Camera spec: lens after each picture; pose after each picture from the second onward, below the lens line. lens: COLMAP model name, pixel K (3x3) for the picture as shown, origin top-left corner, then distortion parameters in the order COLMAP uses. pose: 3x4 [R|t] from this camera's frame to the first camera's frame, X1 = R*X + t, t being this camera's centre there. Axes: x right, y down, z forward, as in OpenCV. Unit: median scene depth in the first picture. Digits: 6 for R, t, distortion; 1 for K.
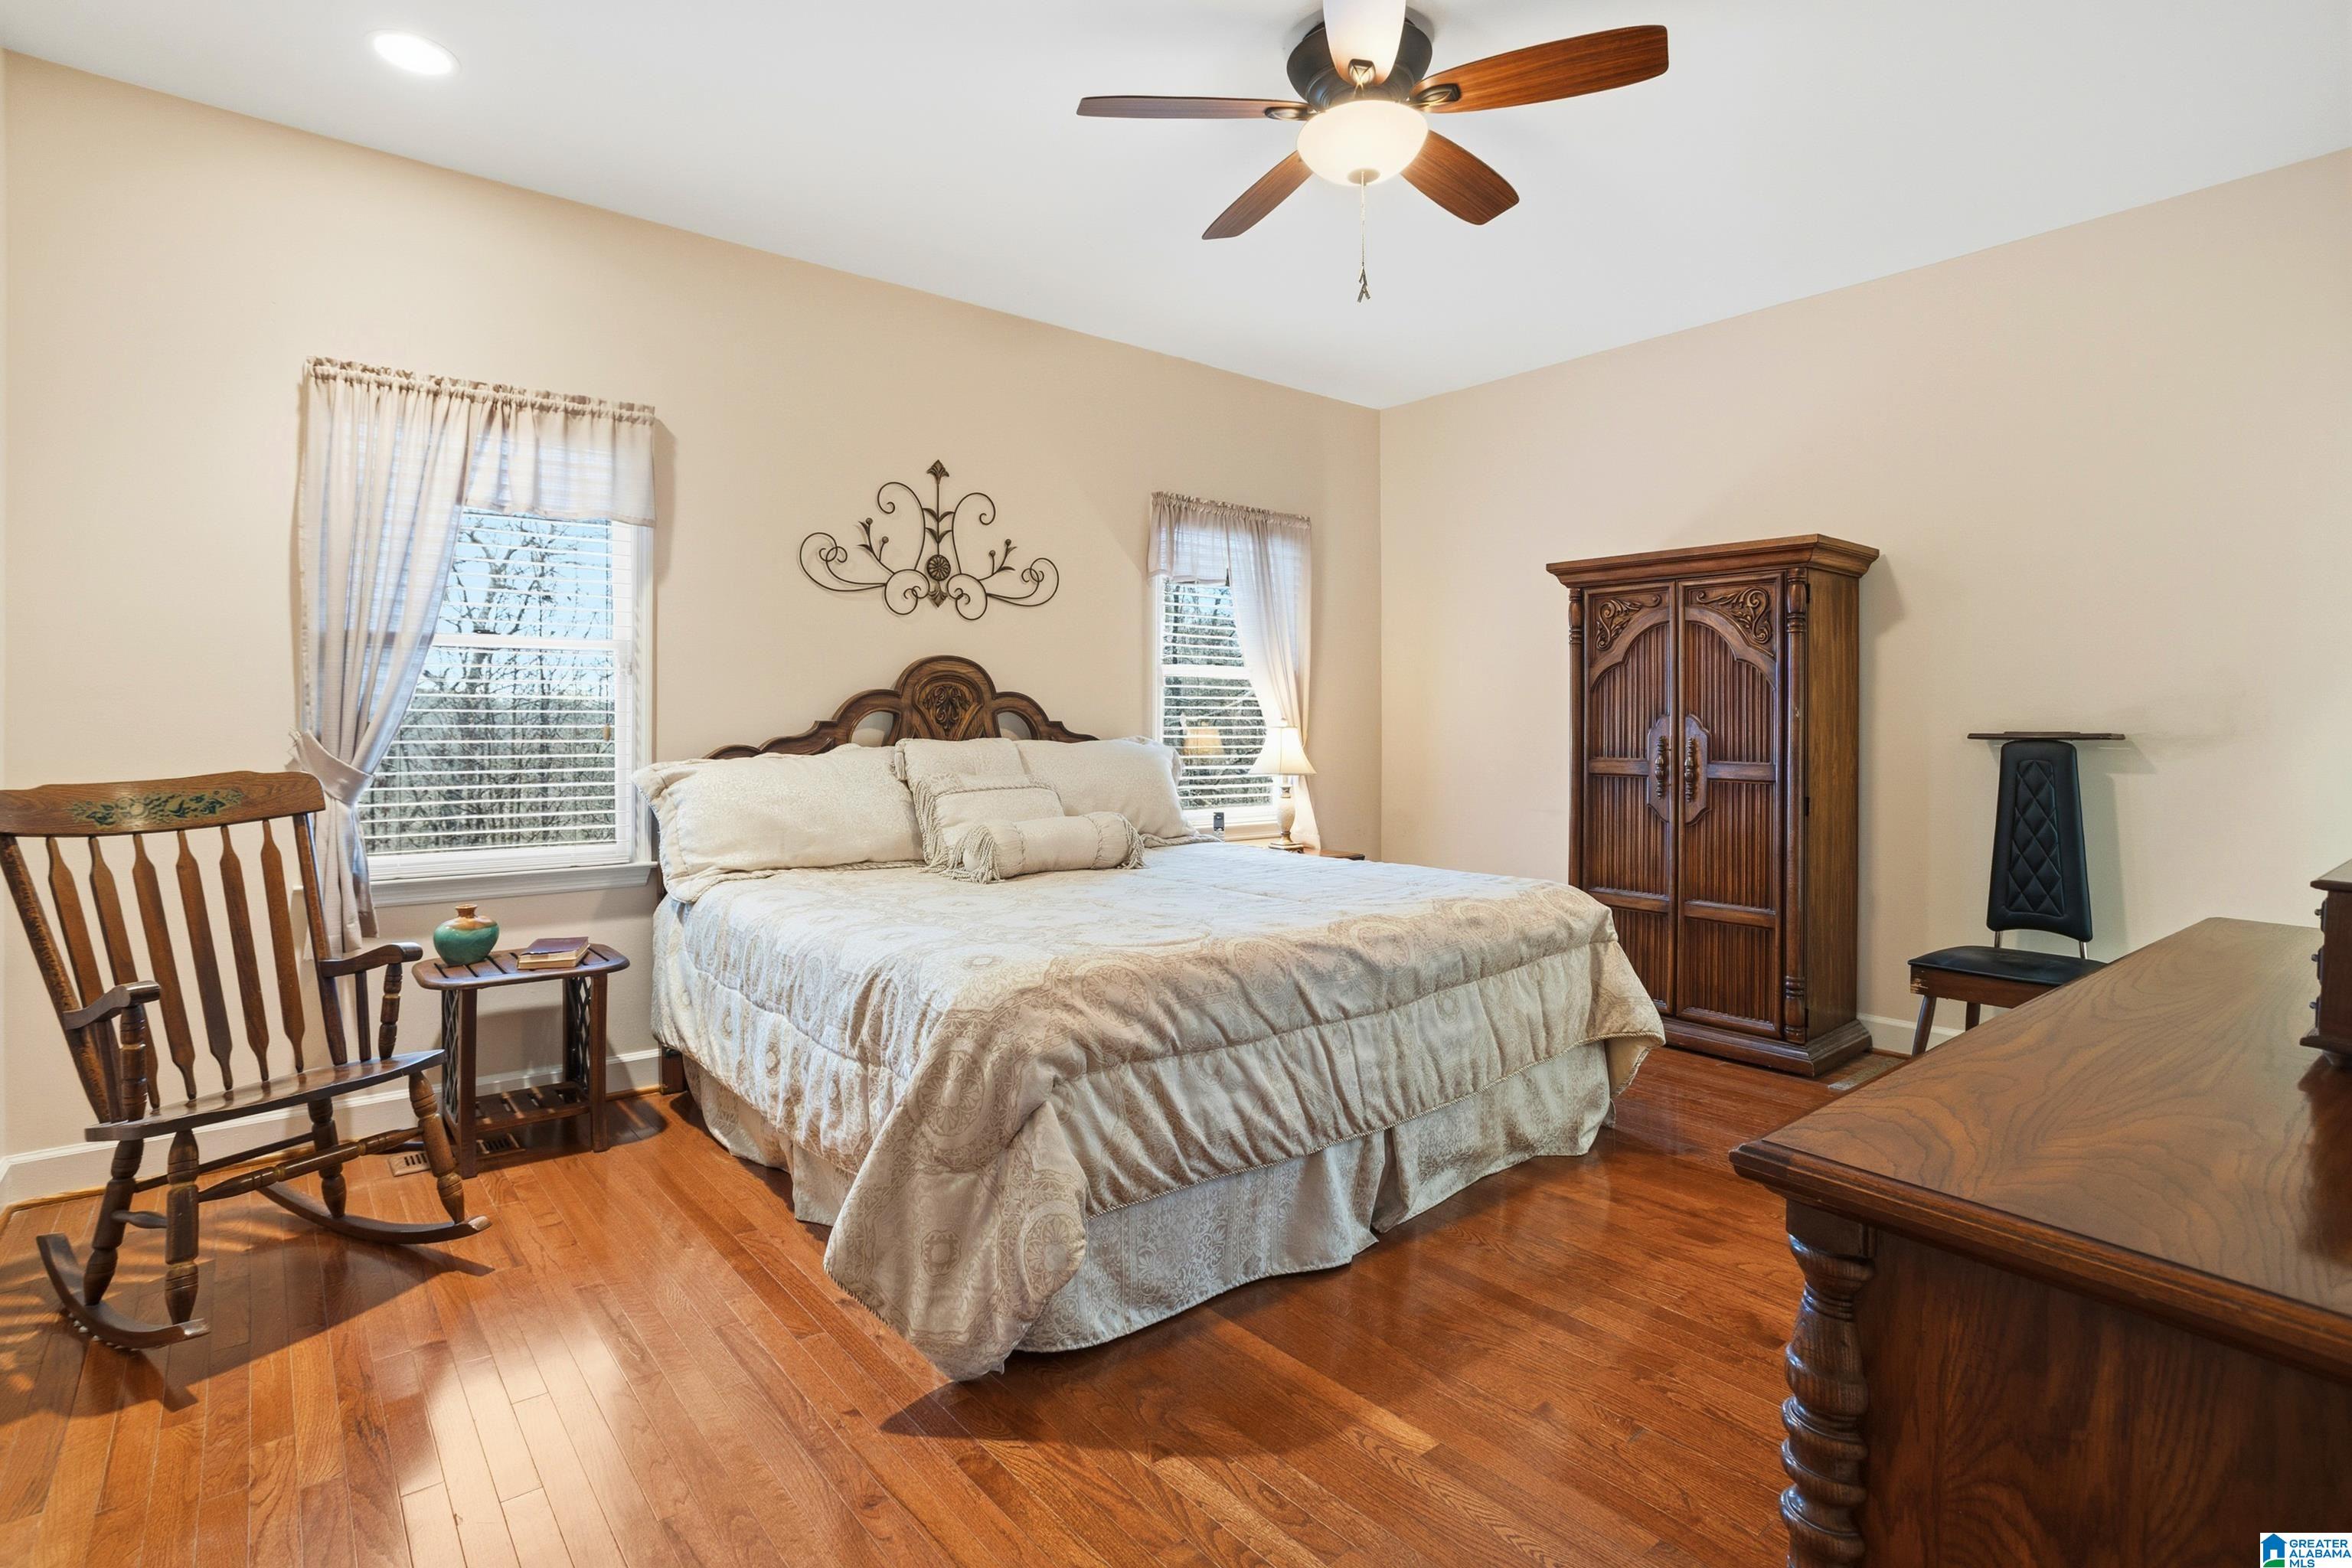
lens RADIAL K [[1154.6, 0, 1134.3], [0, 1154.6, 734.9], [0, 0, 1]] dist [-0.030633, 0.019246]
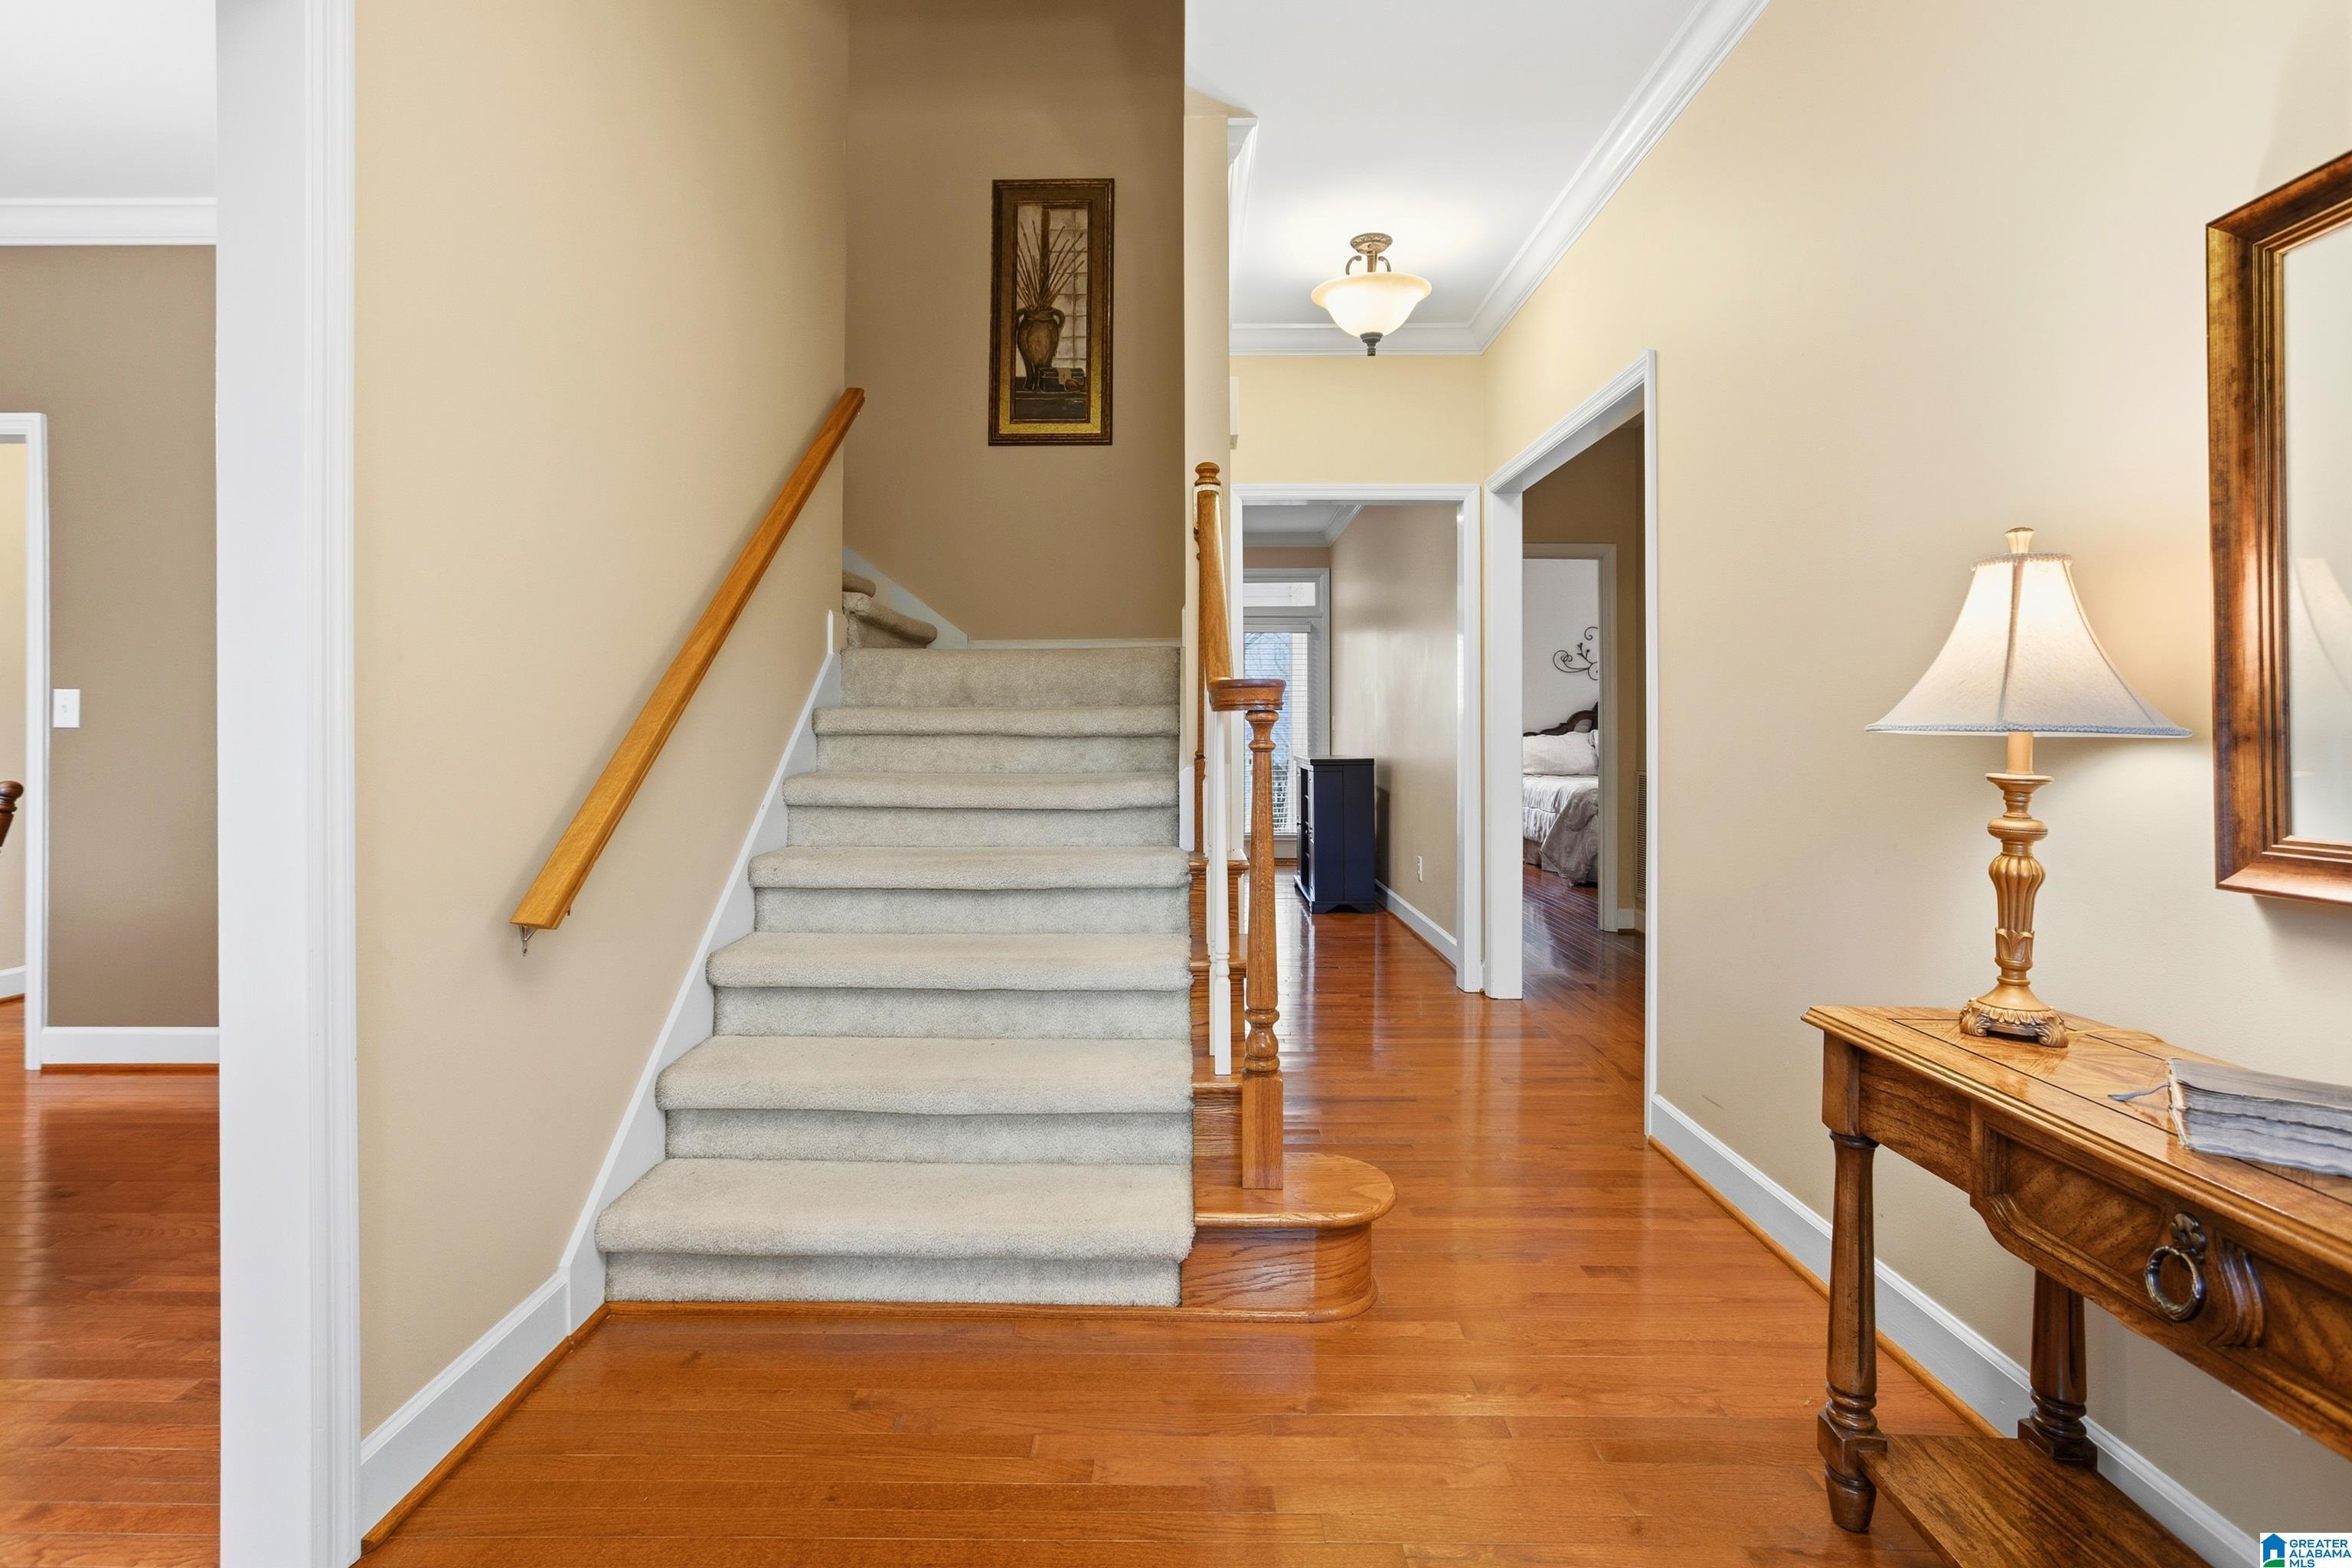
lens RADIAL K [[1154.6, 0, 1156.0], [0, 1154.6, 739.0], [0, 0, 1]] dist [-0.030633, 0.019246]
pose [[0.776838, -0.007712, -0.629653, 0.677951], [0.012145, 0.999922, 0.002737, 0.007011], [0.629583, -0.009773, 0.776871, -1.668099]]
